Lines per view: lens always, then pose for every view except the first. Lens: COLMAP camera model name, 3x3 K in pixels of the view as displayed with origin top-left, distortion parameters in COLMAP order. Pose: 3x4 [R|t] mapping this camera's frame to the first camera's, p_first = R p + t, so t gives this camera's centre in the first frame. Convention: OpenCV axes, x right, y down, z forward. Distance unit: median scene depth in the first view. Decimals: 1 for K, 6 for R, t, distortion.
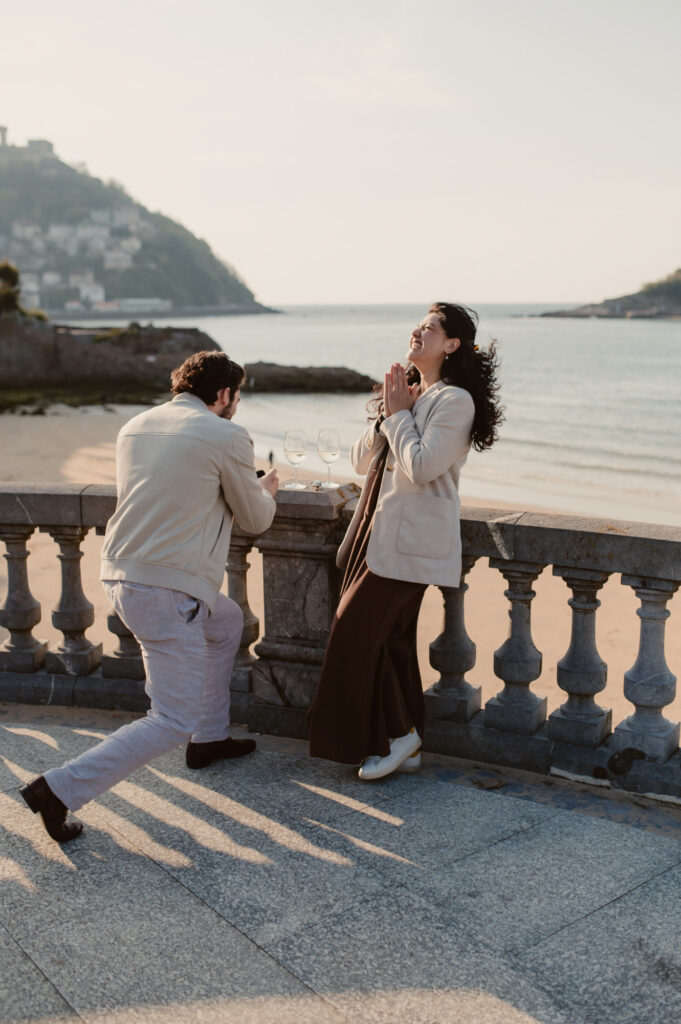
lens RADIAL K [[1069.5, 0, 378.2], [0, 1069.5, 506.7], [0, 0, 1]] dist [-0.067437, 0.098375]
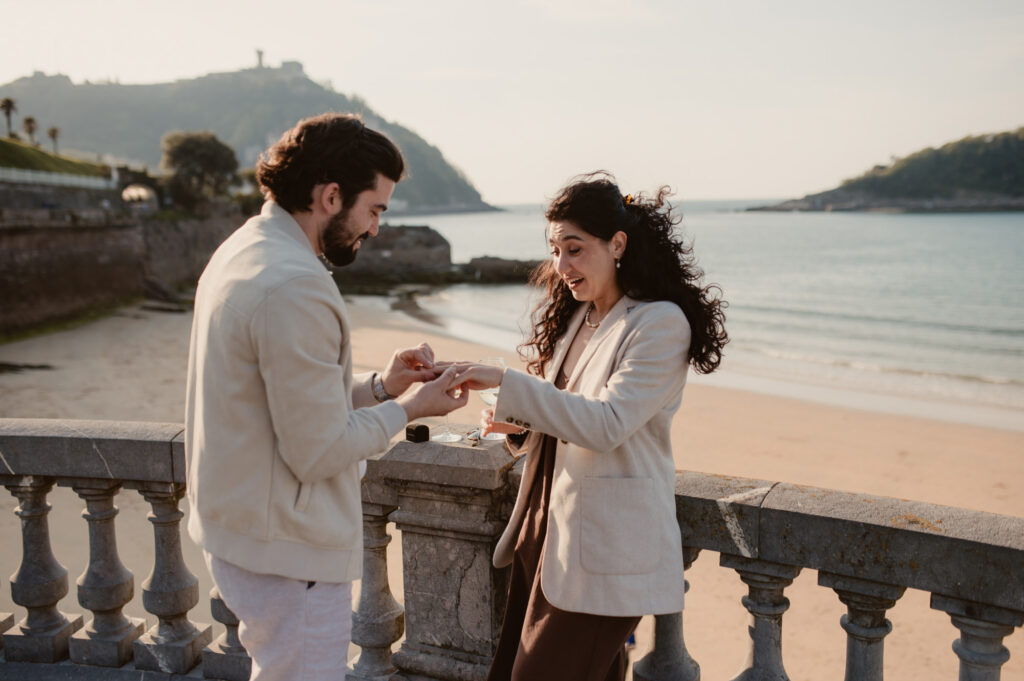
lens RADIAL K [[979.1, 0, 510.0], [0, 979.1, 345.1], [0, 0, 1]] dist [-0.067073, 0.099015]
pose [[0.996251, -0.002489, -0.086471, 0.024081], [-0.001229, 0.999078, -0.042918, -0.055881], [0.086498, 0.042864, 0.995330, 0.360269]]
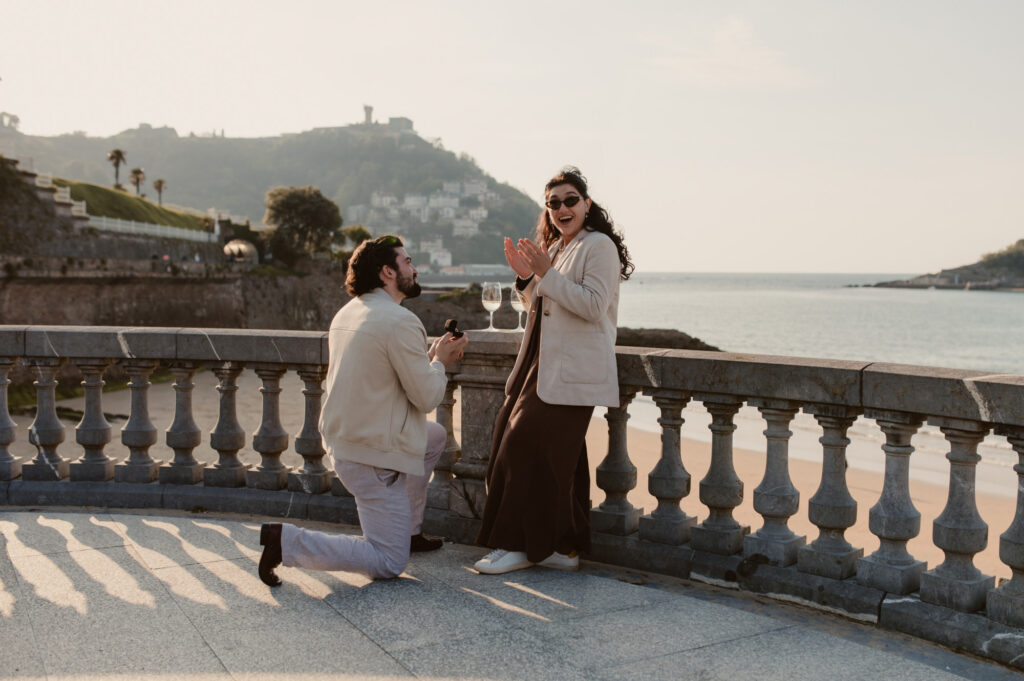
lens RADIAL K [[1051.2, 0, 552.7], [0, 1051.2, 338.2], [0, 0, 1]] dist [-0.066634, 0.101312]
pose [[0.988226, 0.021507, -0.151485, 0.176049], [-0.040231, 0.991758, -0.121644, 0.135855], [0.147620, 0.126306, 0.980946, -0.140172]]
